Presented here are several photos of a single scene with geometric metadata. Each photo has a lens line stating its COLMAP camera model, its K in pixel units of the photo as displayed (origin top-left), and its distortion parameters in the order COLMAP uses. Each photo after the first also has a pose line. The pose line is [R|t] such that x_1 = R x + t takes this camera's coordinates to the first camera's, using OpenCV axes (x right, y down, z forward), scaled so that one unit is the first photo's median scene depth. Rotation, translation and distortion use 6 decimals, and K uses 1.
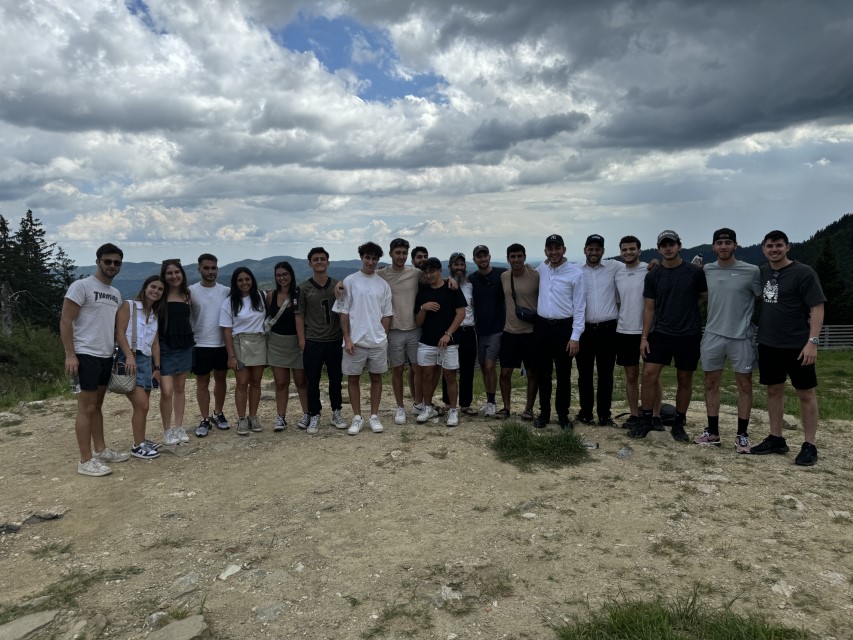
lens RADIAL K [[601.4, 0, 427.5], [0, 601.4, 305.3], [0, 0, 1]] dist [0.073659, -0.092747]
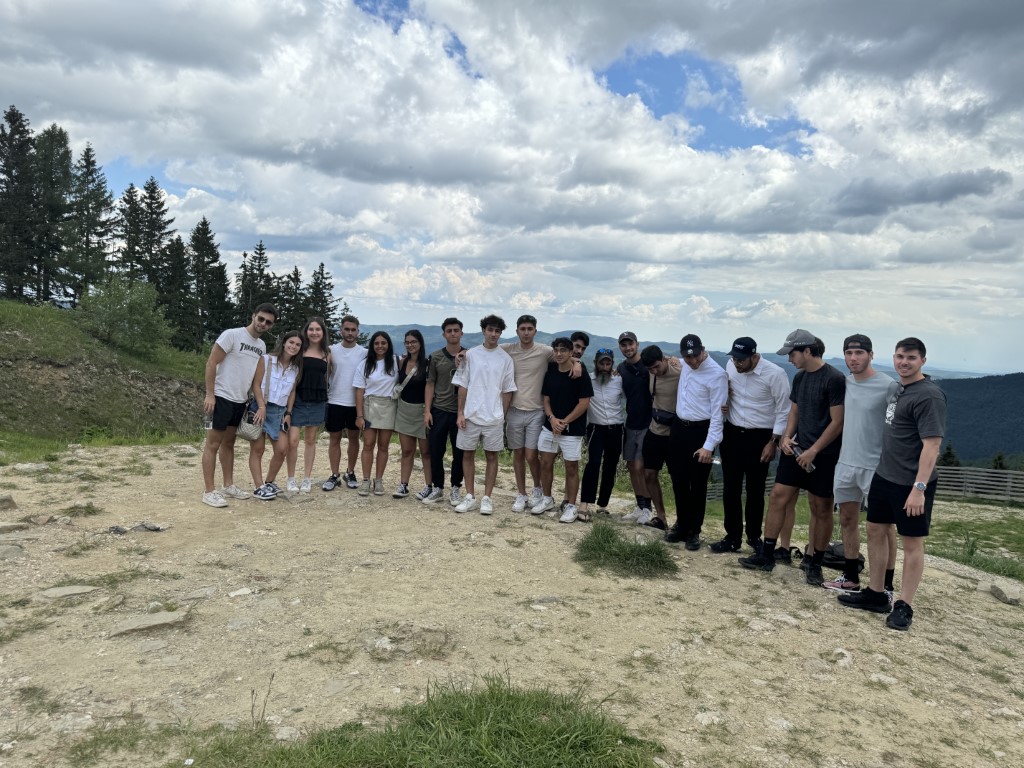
lens RADIAL K [[717.2, 0, 512.0], [0, 717.2, 384.0], [0, 0, 1]] dist [0.117481, -0.179719]
pose [[0.943430, 0.107367, -0.313708, 0.278994], [-0.111997, 0.993703, 0.003281, -0.002737], [0.312085, 0.032039, 0.949514, -0.070386]]
